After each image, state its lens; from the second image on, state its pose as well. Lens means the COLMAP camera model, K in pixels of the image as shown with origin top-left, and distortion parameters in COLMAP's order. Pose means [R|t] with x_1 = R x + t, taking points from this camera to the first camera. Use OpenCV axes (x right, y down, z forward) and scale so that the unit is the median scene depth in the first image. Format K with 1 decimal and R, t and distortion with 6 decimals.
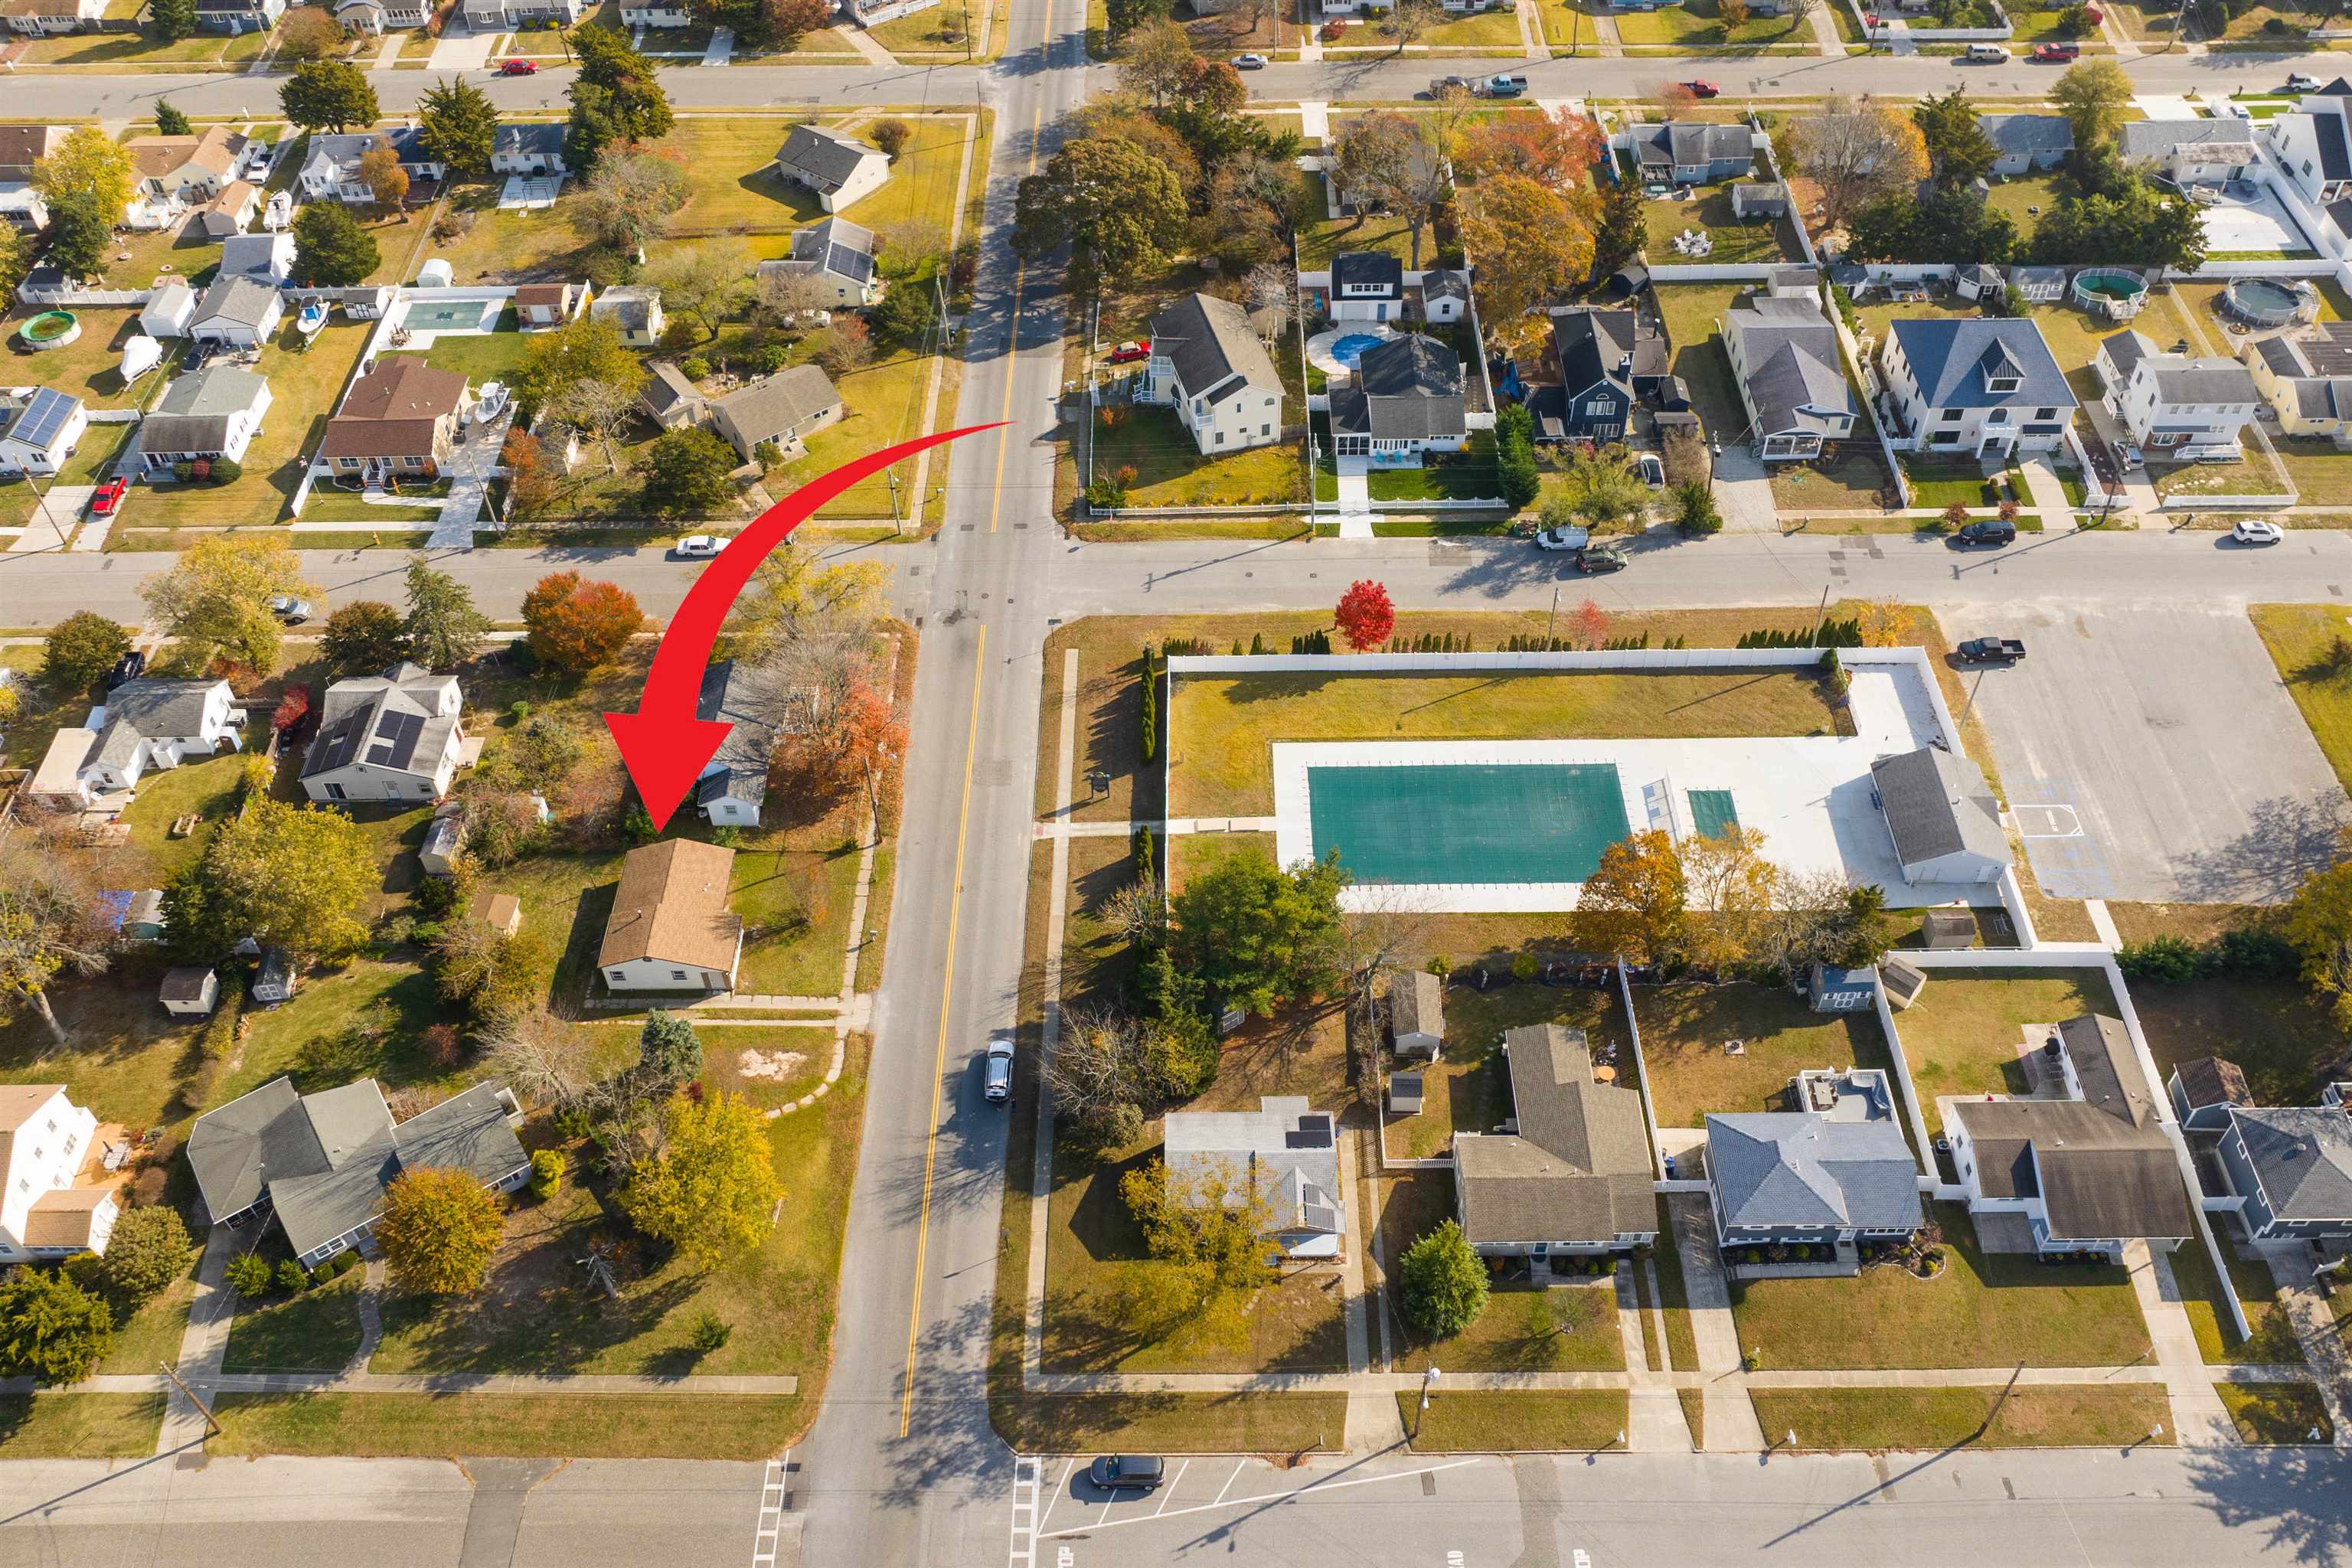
lens RADIAL K [[1962.2, 0, 1176.0], [0, 1962.2, 784.0], [0, 0, 1]] dist [-0.019814, -0.000775]
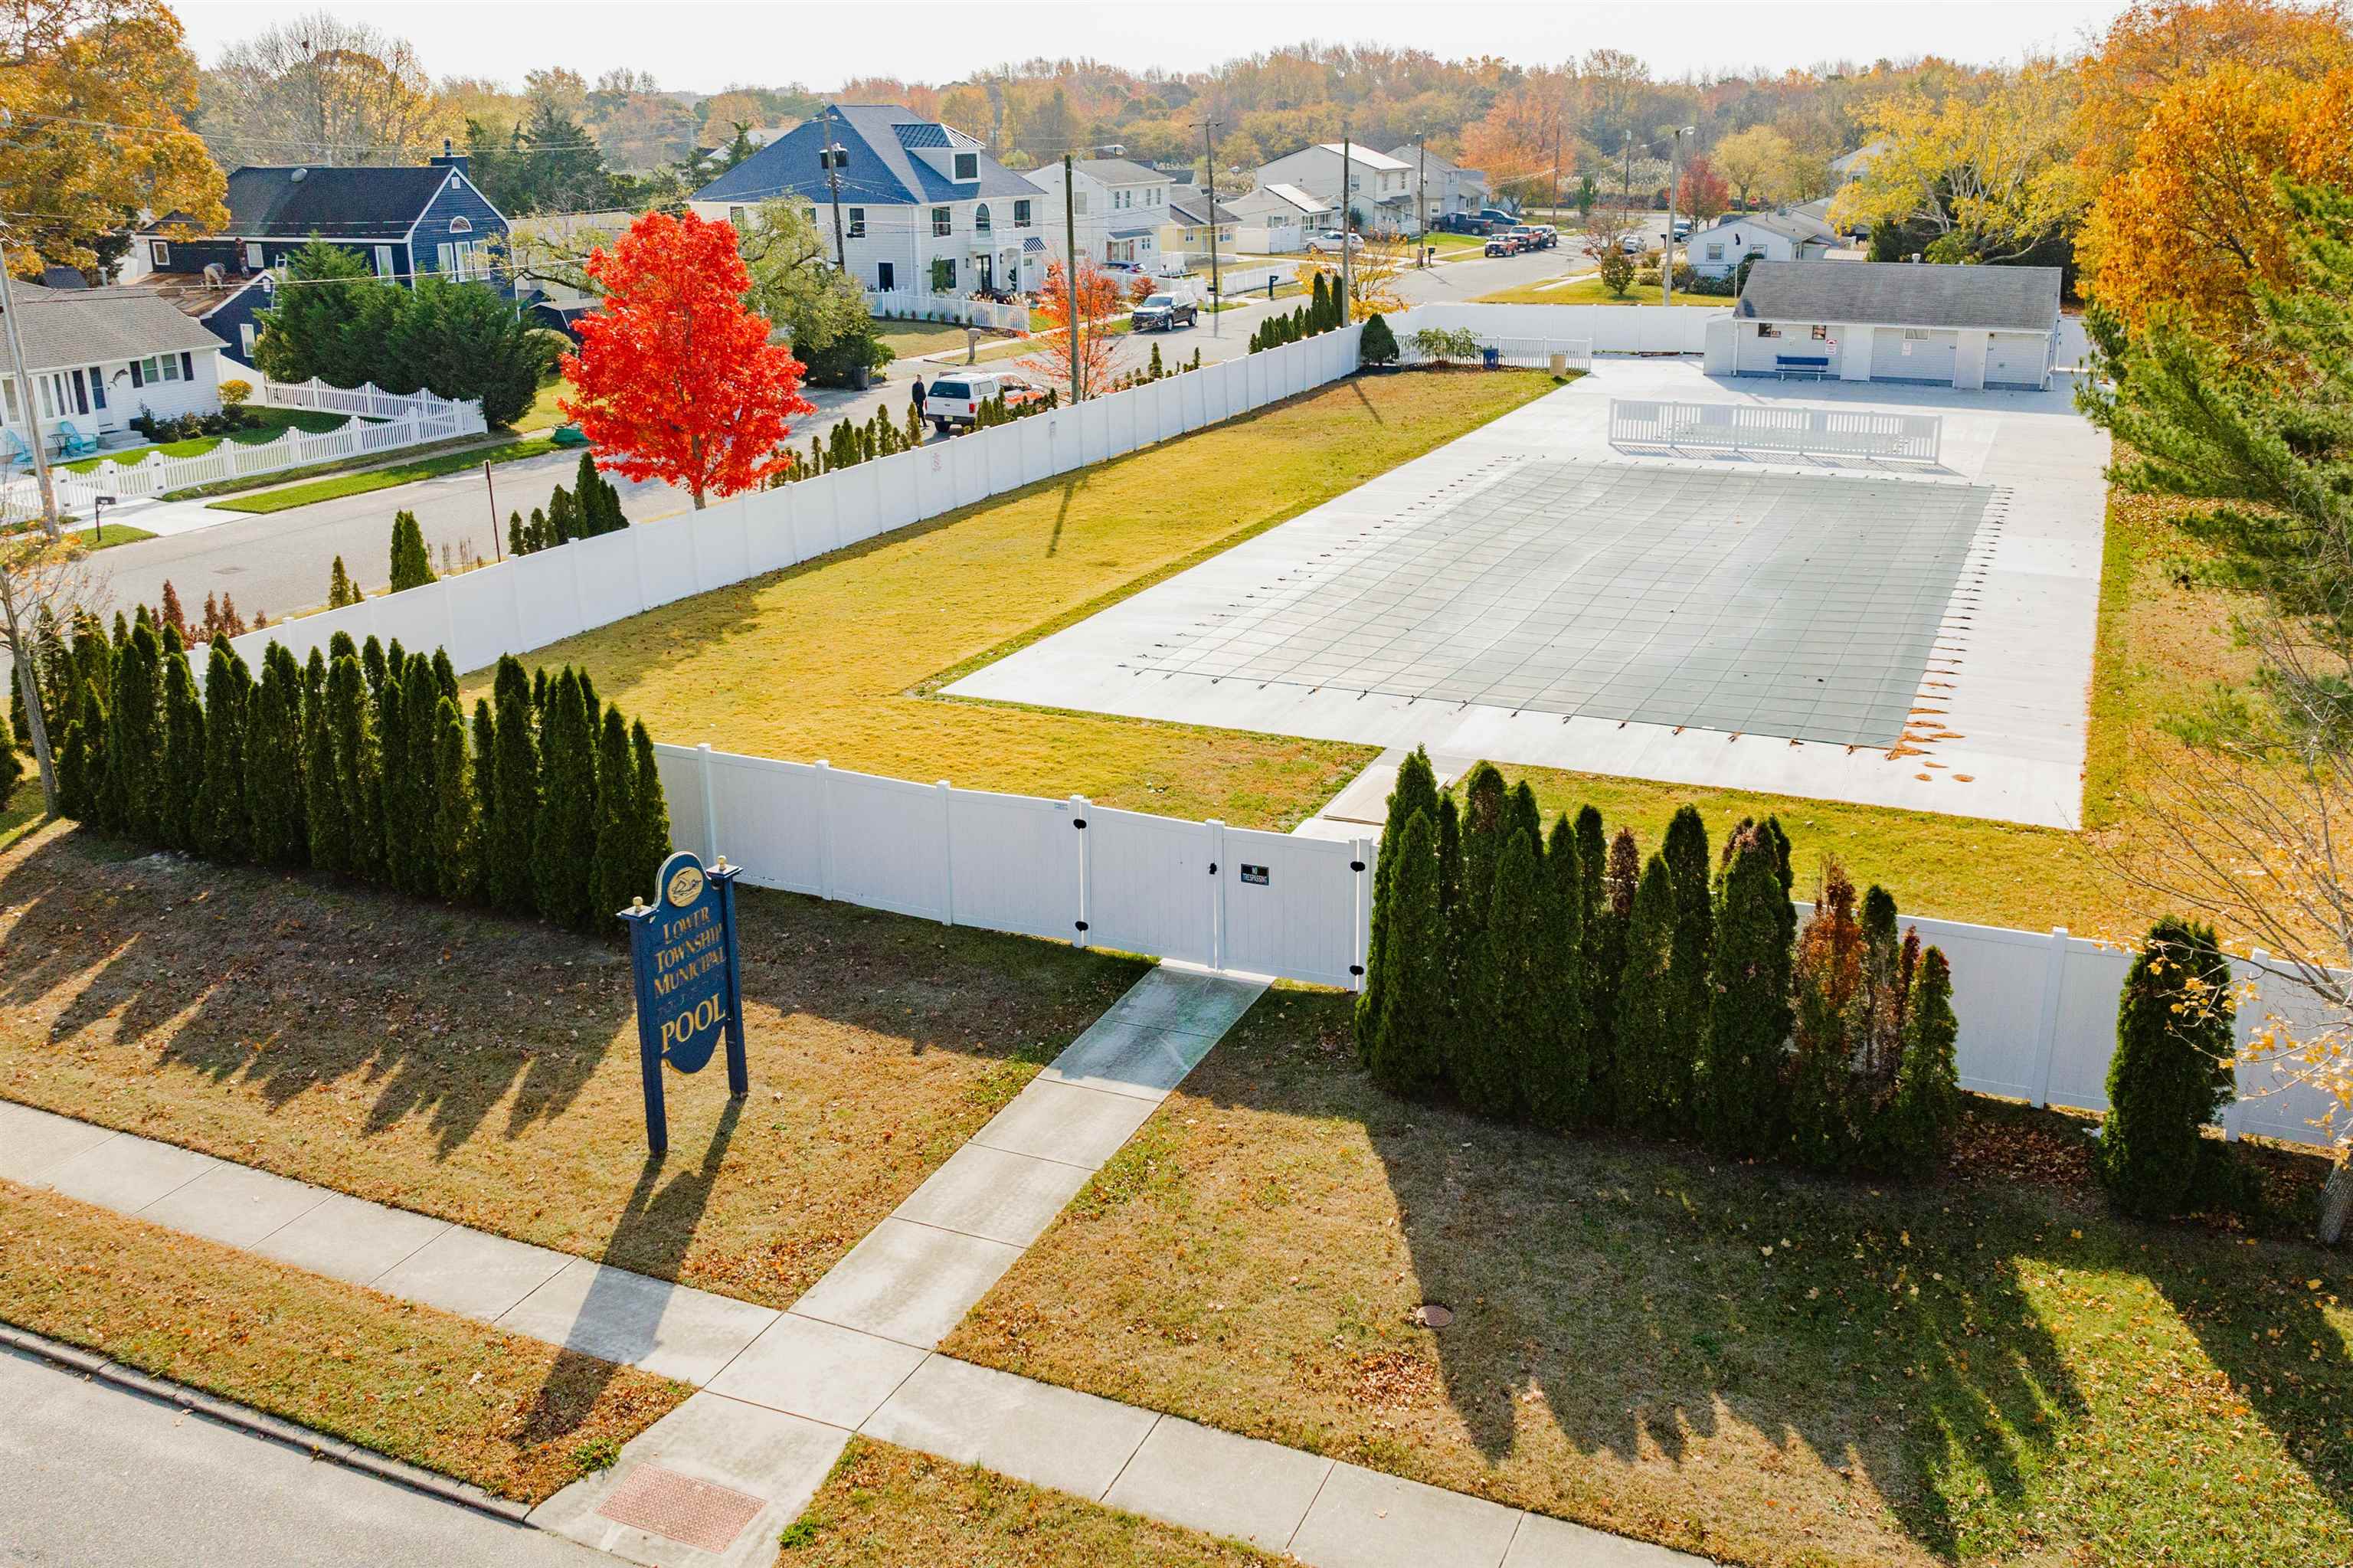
lens RADIAL K [[2001.6, 0, 1150.4], [0, 2001.6, 778.4], [0, 0, 1]] dist [-0.000950, -0.051878]
pose [[0.405365, -0.256341, 0.877478, -0.128165], [0.666236, 0.740098, -0.091570, 0.020559], [-0.625947, 0.621727, 0.470794, 0.875852]]
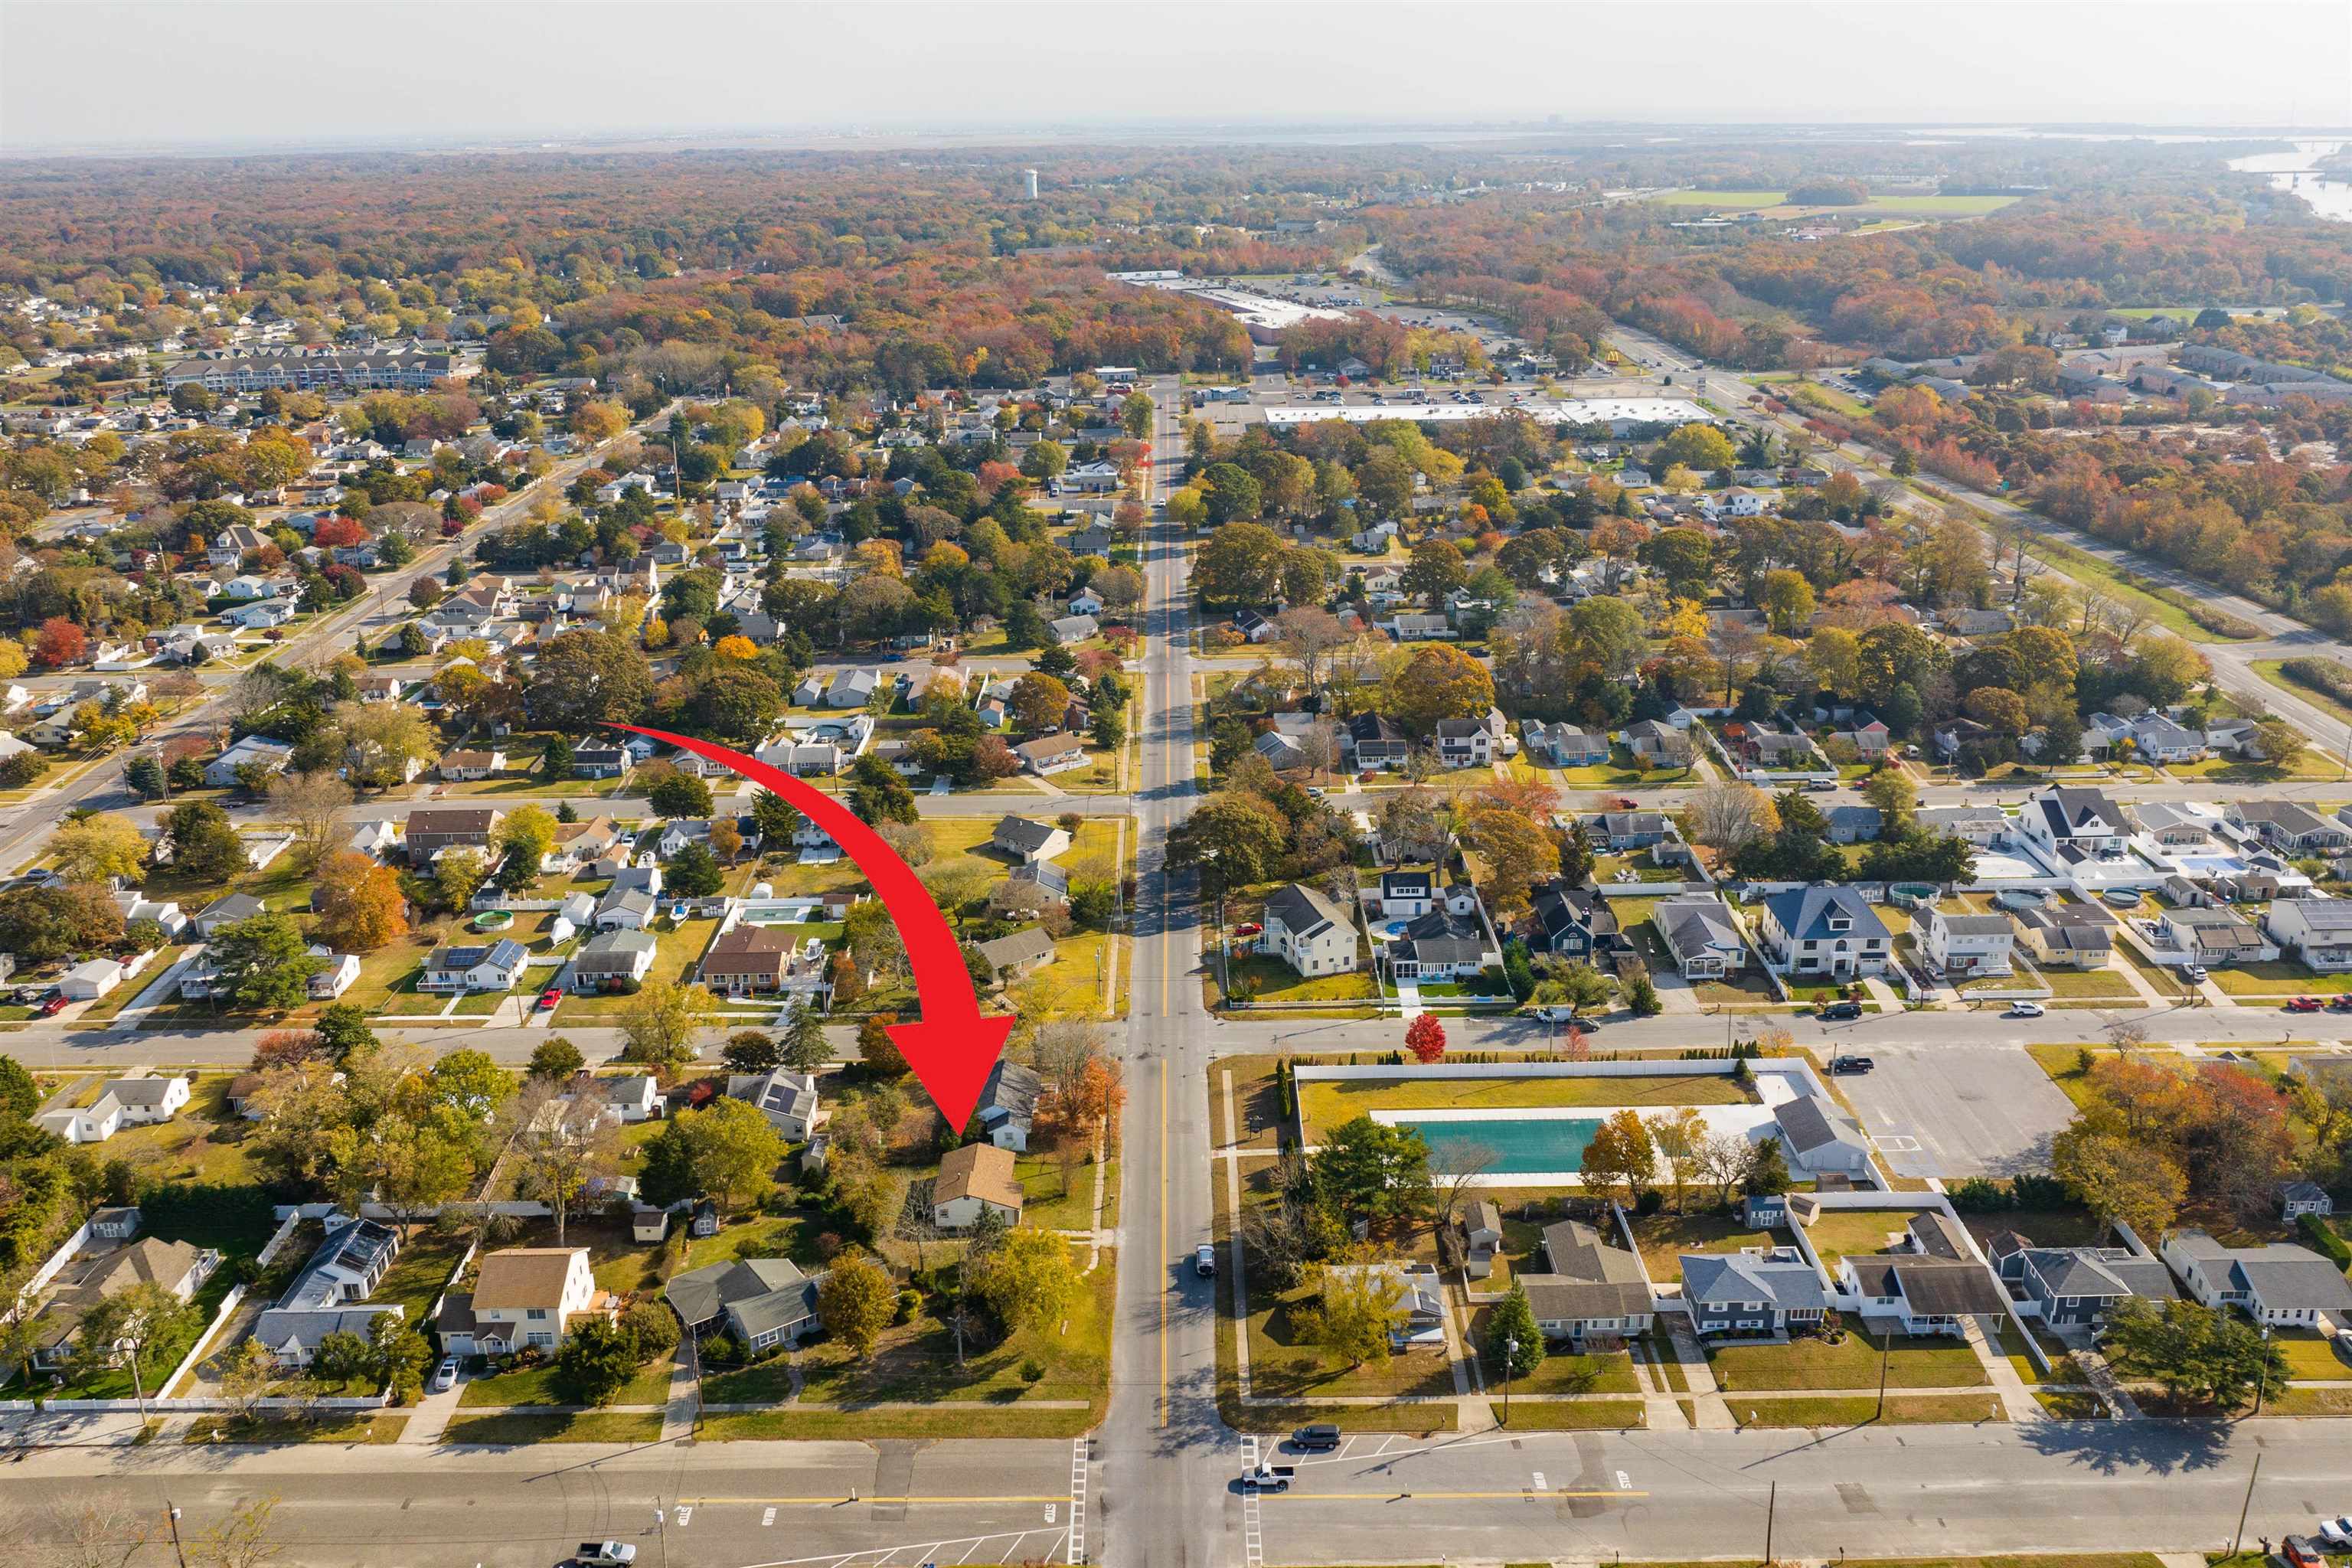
lens RADIAL K [[2000.7, 0, 1149.9], [0, 2000.7, 778.4], [0, 0, 1]] dist [-0.000950, -0.051878]
pose [[0.999985, 0.004159, -0.003685, -0.109716], [-0.005410, 0.879826, -0.475265, 0.467896], [0.001266, 0.475278, 0.879835, -0.438531]]
